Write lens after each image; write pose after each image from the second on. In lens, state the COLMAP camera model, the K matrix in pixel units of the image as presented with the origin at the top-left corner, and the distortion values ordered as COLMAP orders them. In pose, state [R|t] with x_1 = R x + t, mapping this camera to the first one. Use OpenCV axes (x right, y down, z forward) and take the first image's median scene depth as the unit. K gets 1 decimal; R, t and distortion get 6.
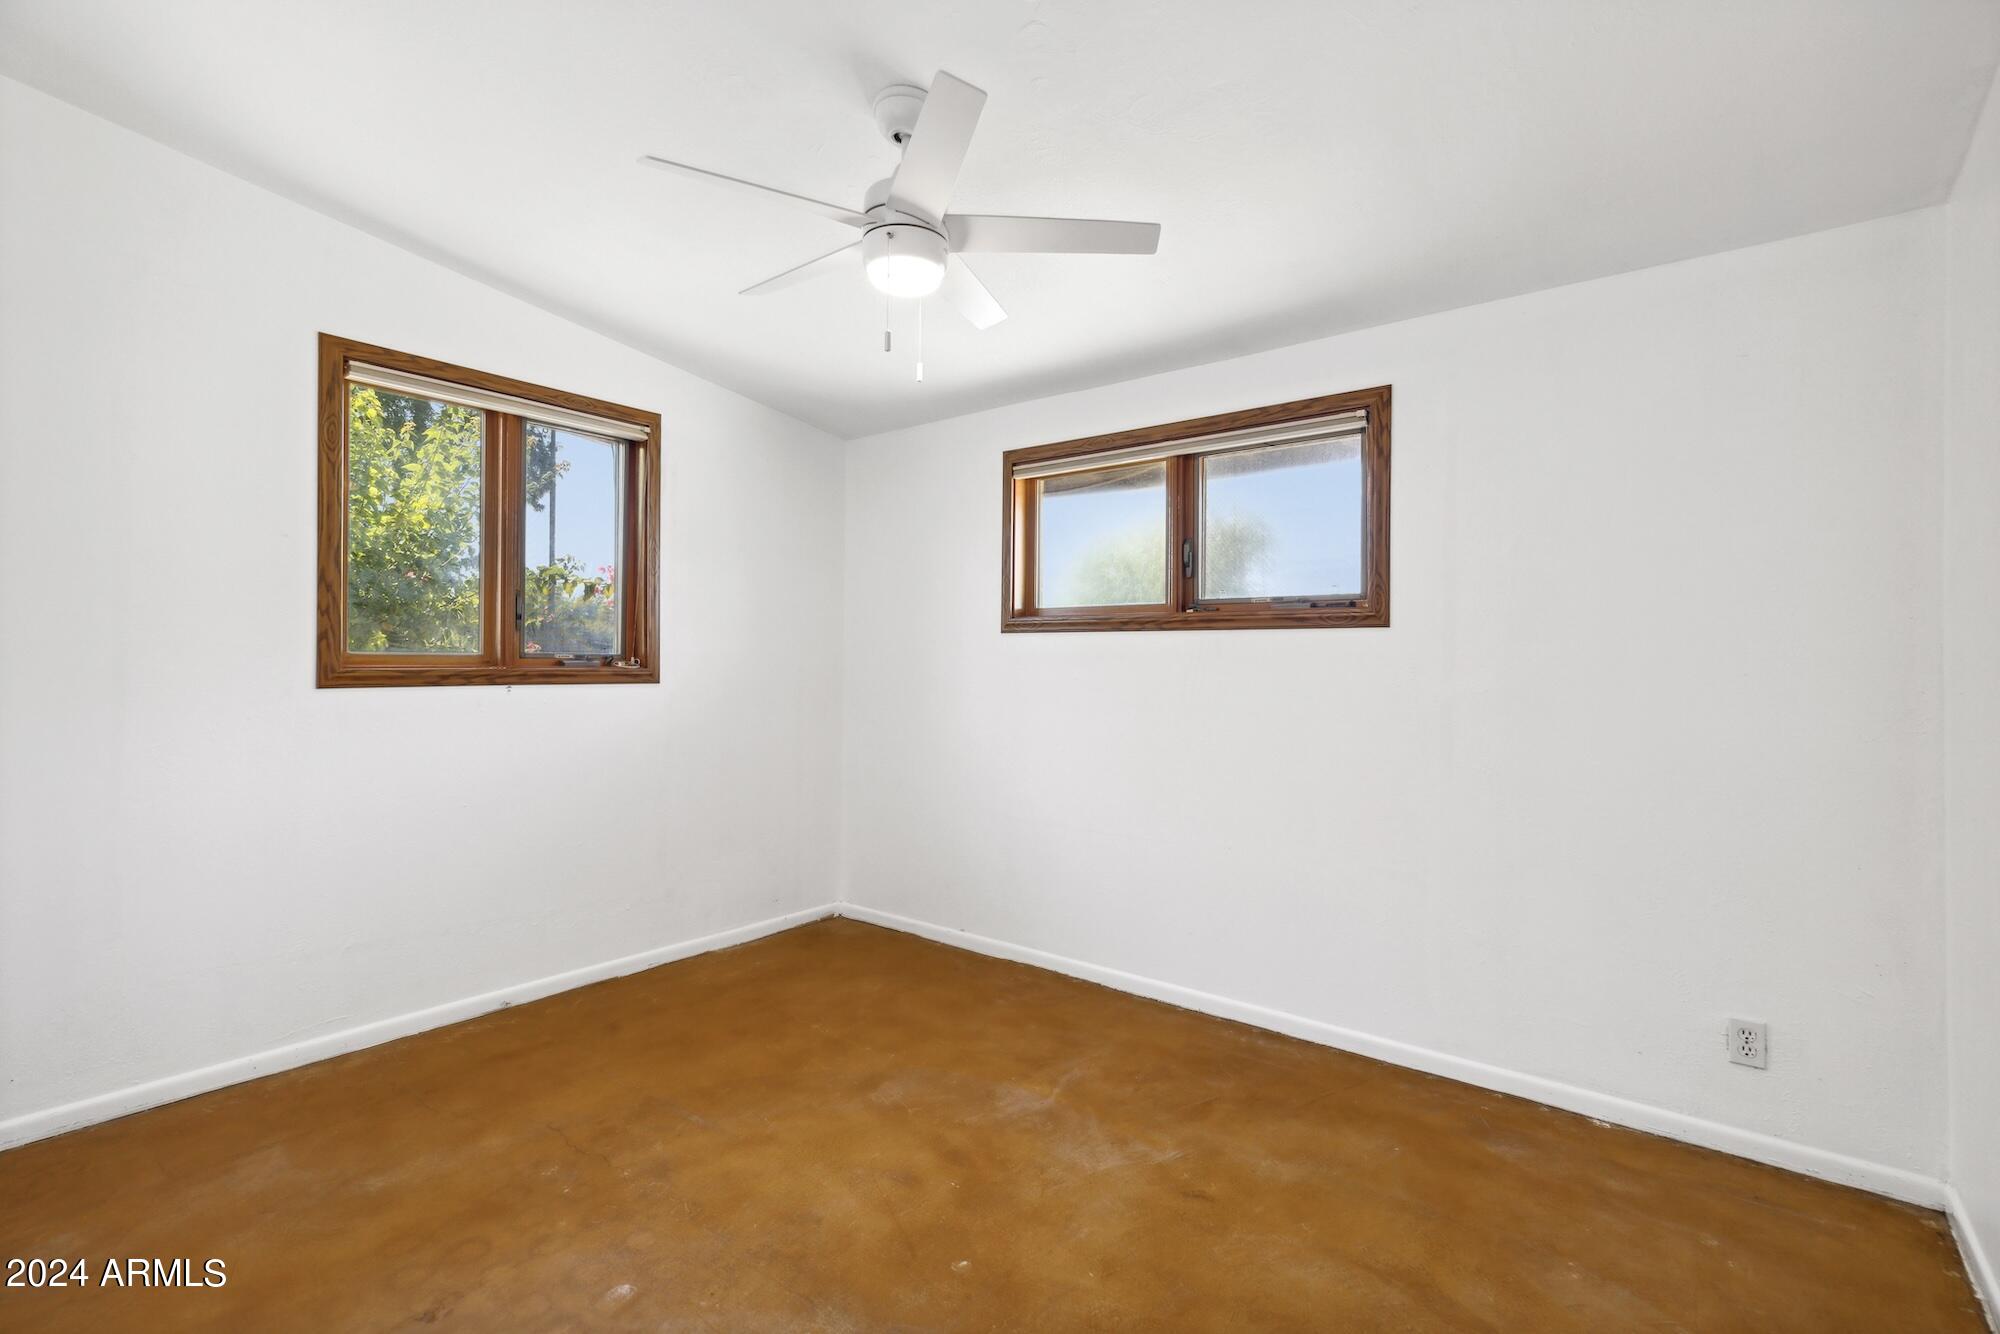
lens RADIAL K [[907.9, 0, 998.3], [0, 907.9, 667.0], [0, 0, 1]] dist [0.003895, 0.000142]
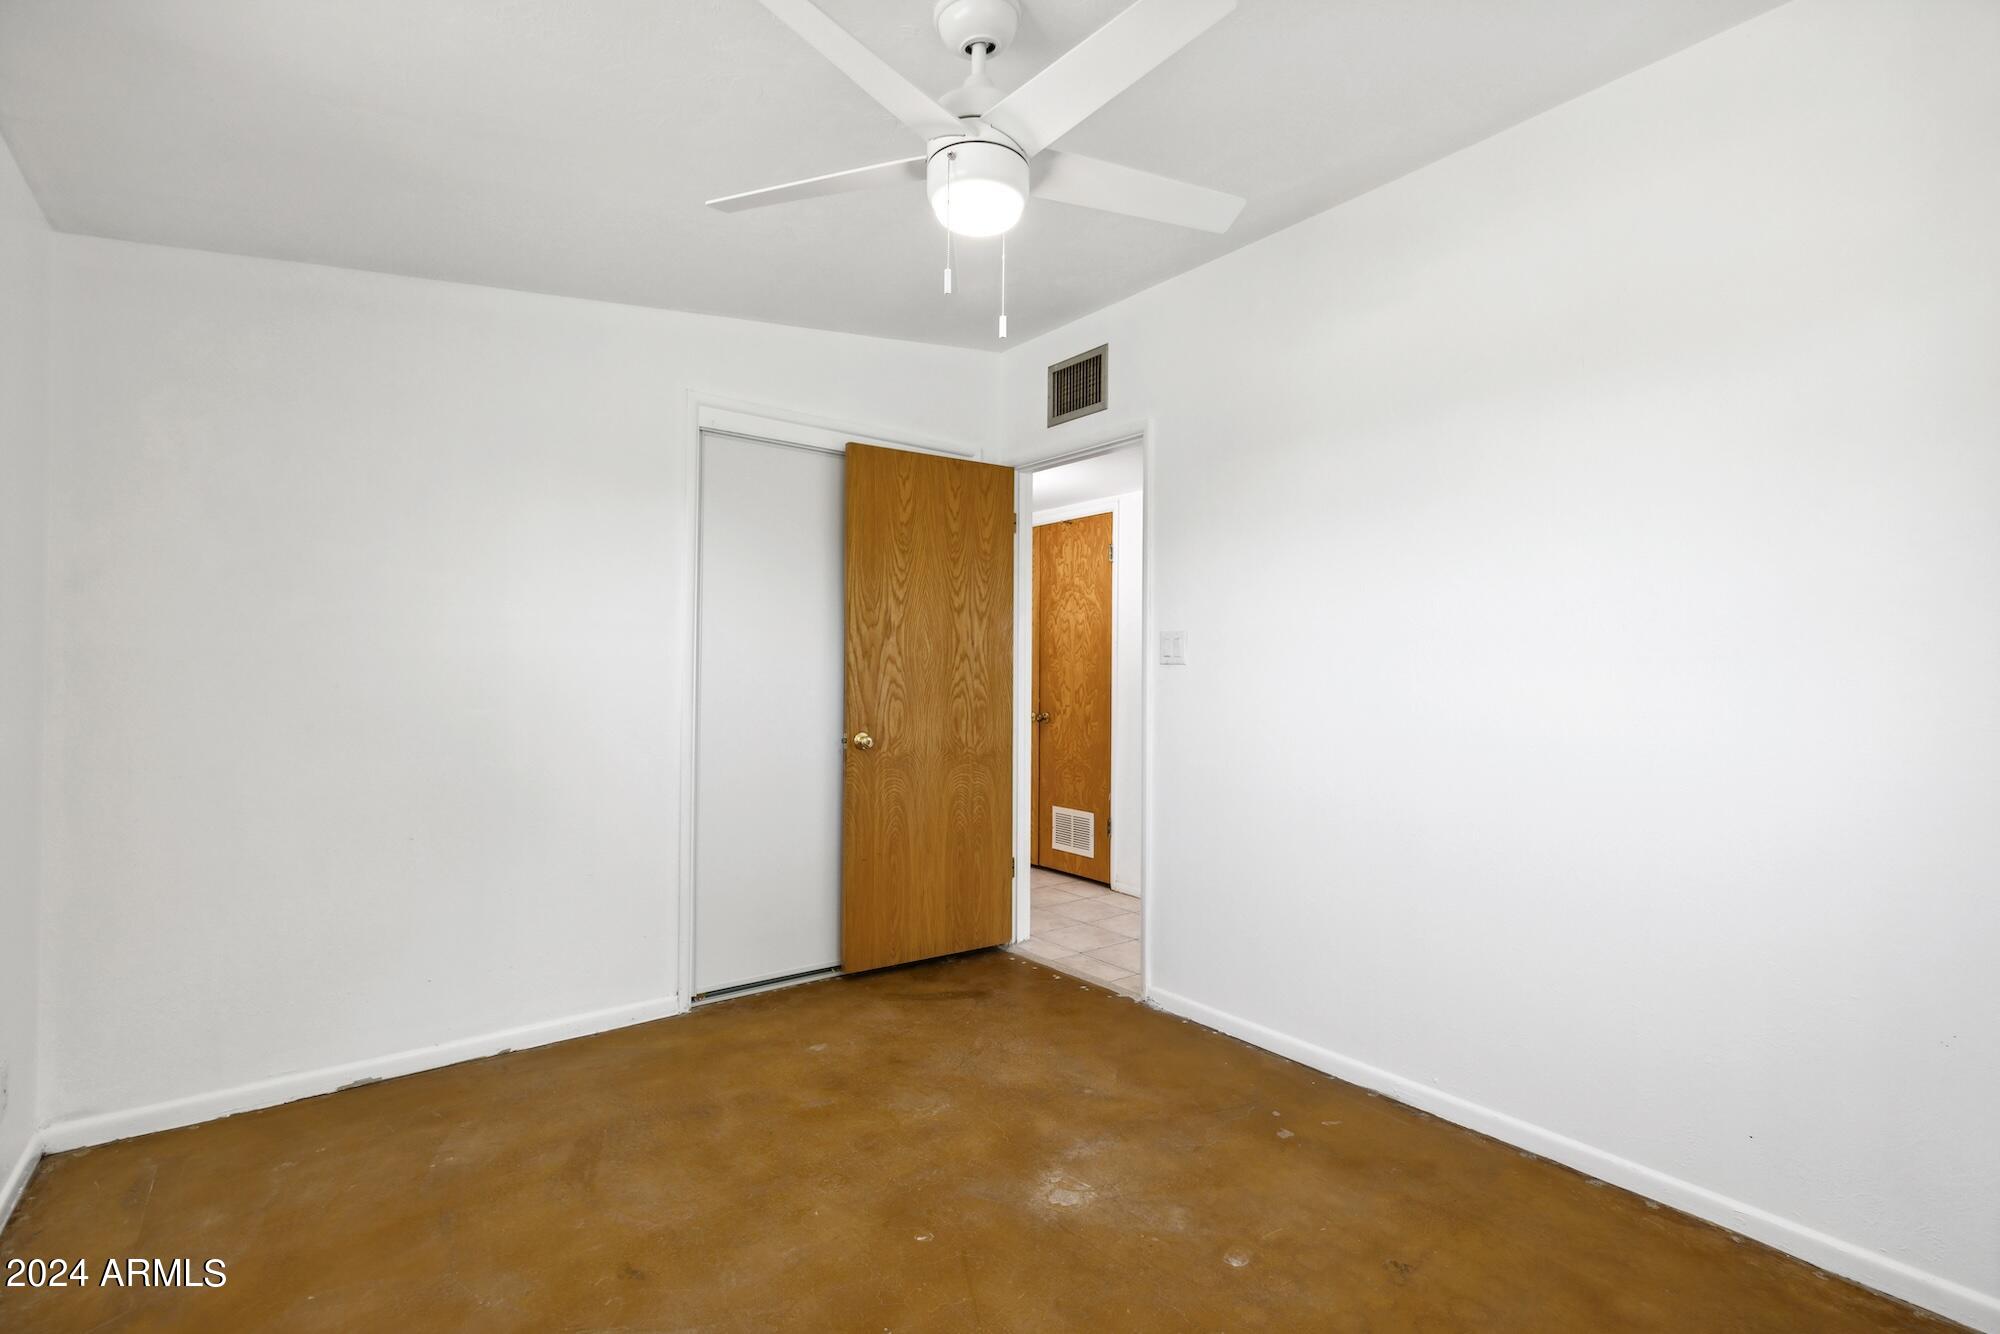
lens RADIAL K [[907.9, 0, 1002.3], [0, 907.9, 672.1], [0, 0, 1]] dist [0.003895, 0.000142]
pose [[-0.973688, -0.015141, 0.227380, -0.362410], [-0.017080, 0.999833, -0.006559, 0.003344], [-0.227243, -0.010270, -0.973784, 2.026369]]
